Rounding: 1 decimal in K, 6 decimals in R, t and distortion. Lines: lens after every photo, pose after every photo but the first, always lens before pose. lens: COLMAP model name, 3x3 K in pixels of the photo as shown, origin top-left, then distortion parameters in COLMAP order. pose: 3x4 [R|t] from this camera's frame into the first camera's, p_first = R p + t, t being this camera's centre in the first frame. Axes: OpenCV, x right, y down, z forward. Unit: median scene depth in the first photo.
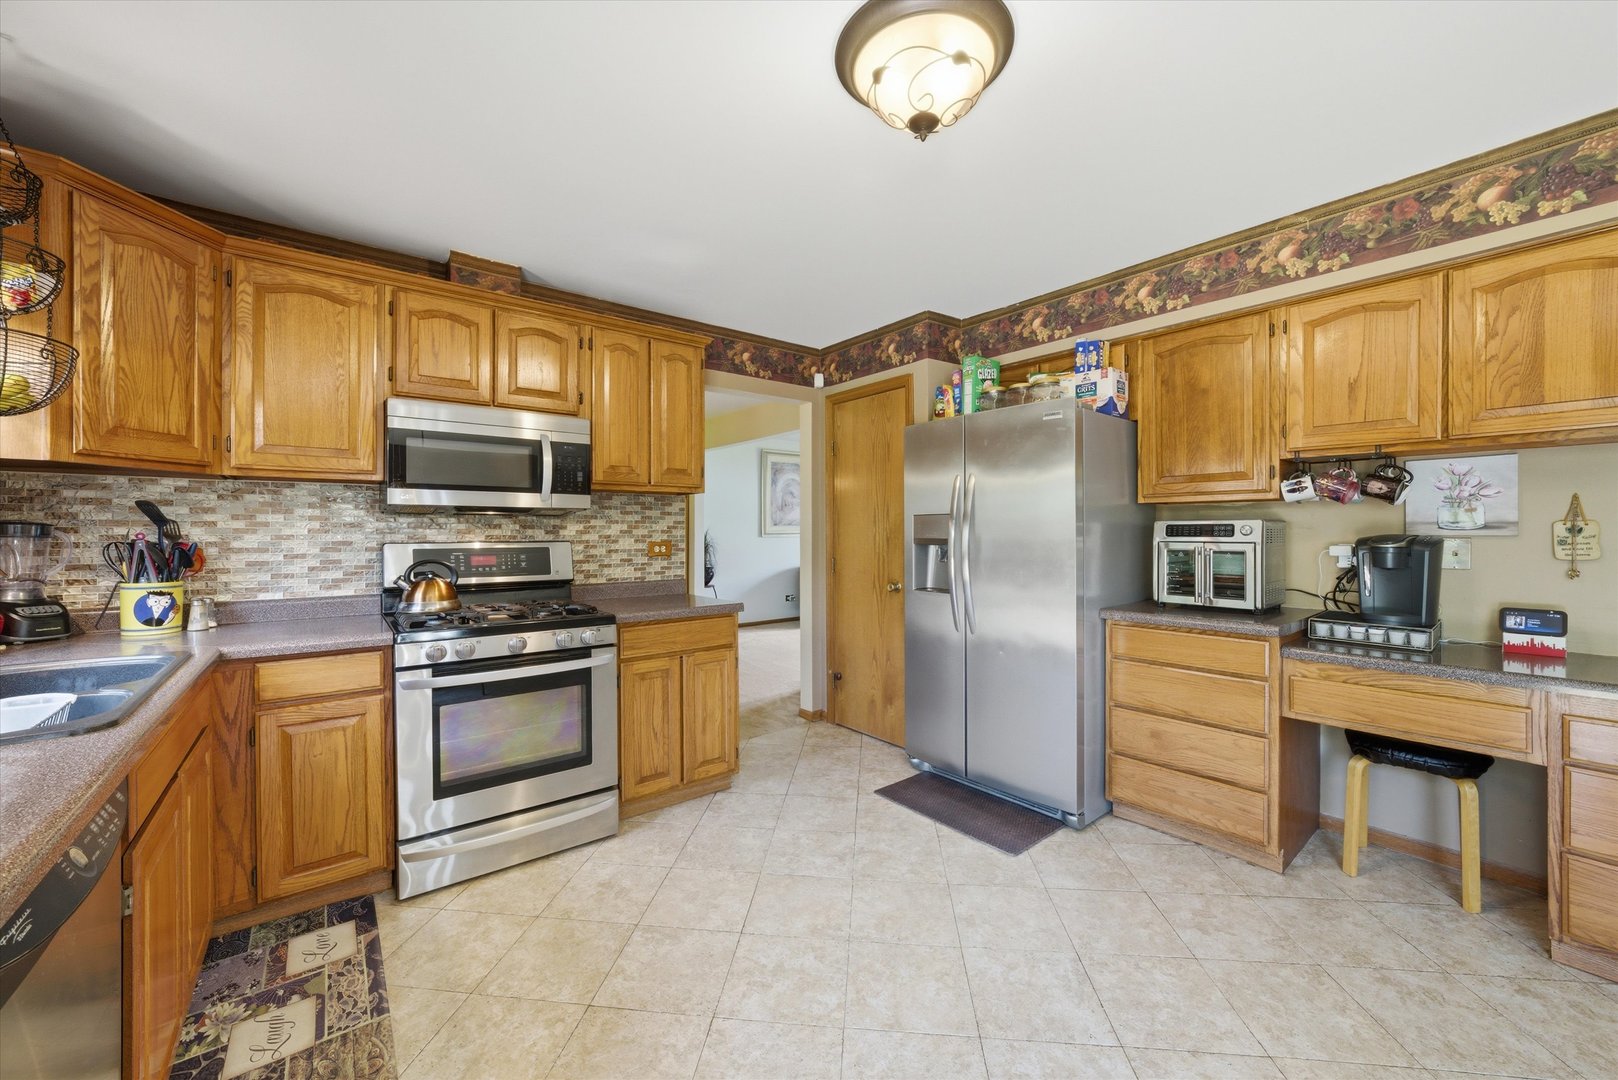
lens RADIAL K [[625.6, 0, 816.2], [0, 625.6, 525.2], [0, 0, 1]] dist [-0.001925, -0.000271]
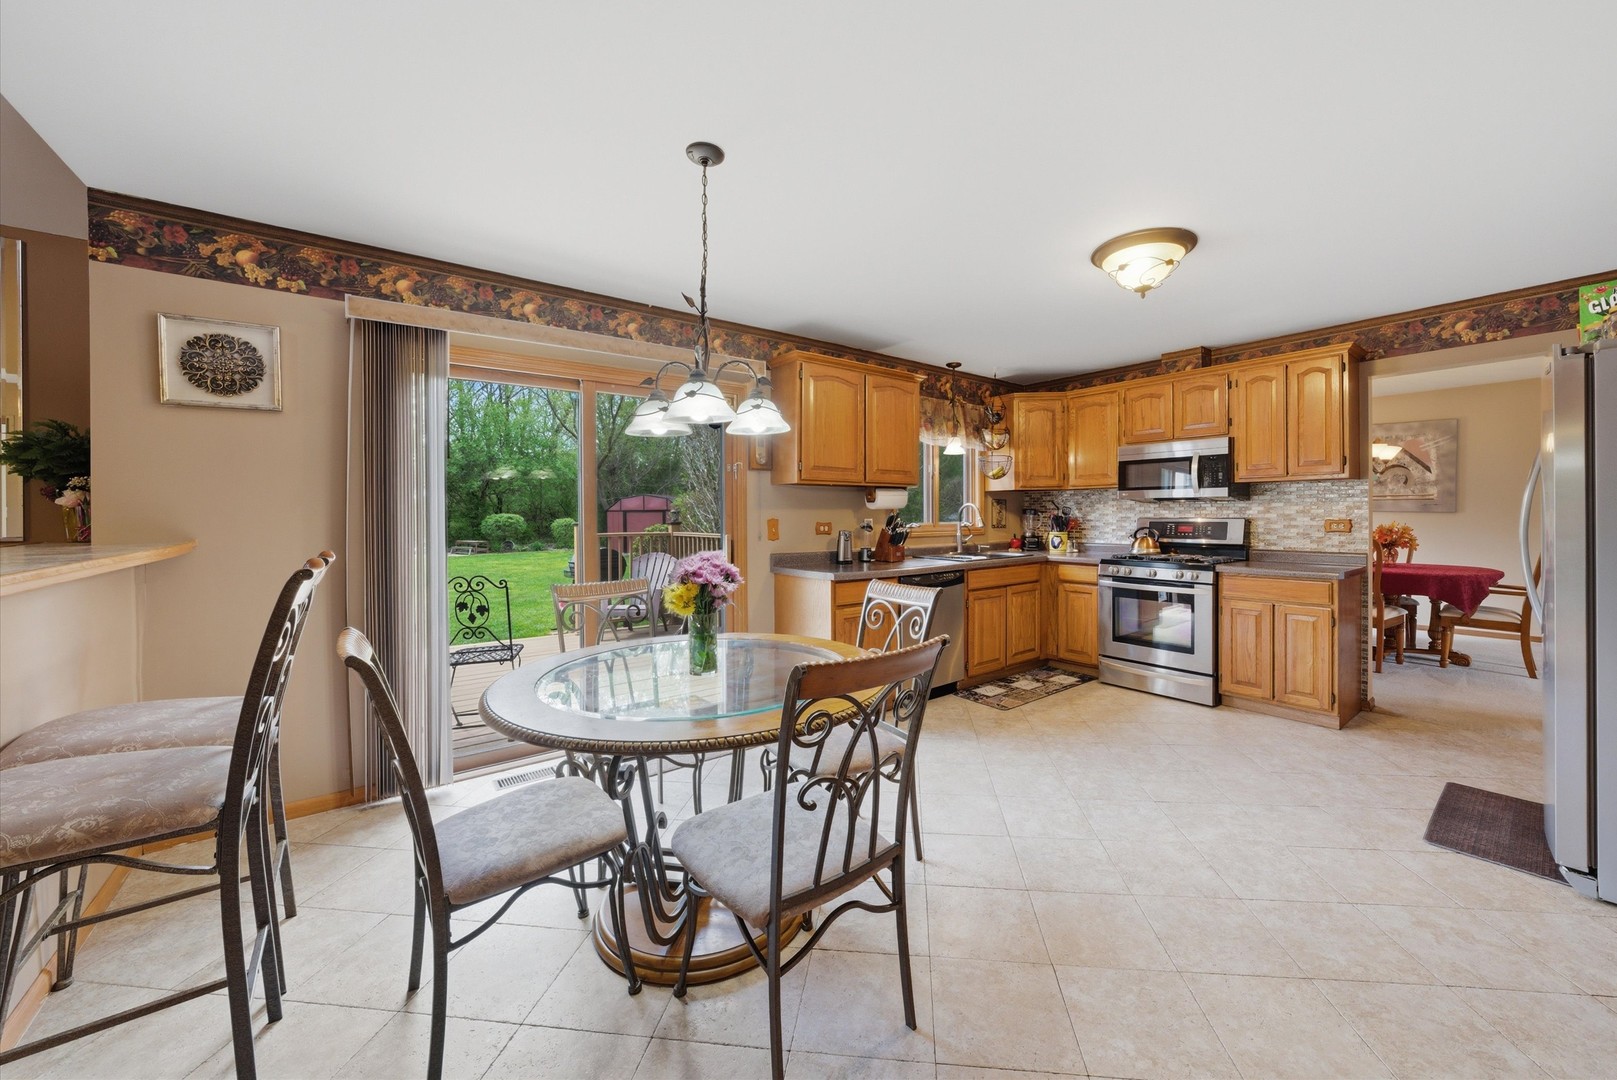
lens RADIAL K [[625.2, 0, 815.7], [0, 625.2, 525.2], [0, 0, 1]] dist [-0.001925, -0.000271]
pose [[-0.046377, 0.020477, -0.998714, 1.284825], [0.014962, 0.999692, 0.019803, -0.002293], [0.998812, -0.014024, -0.046669, 0.092816]]
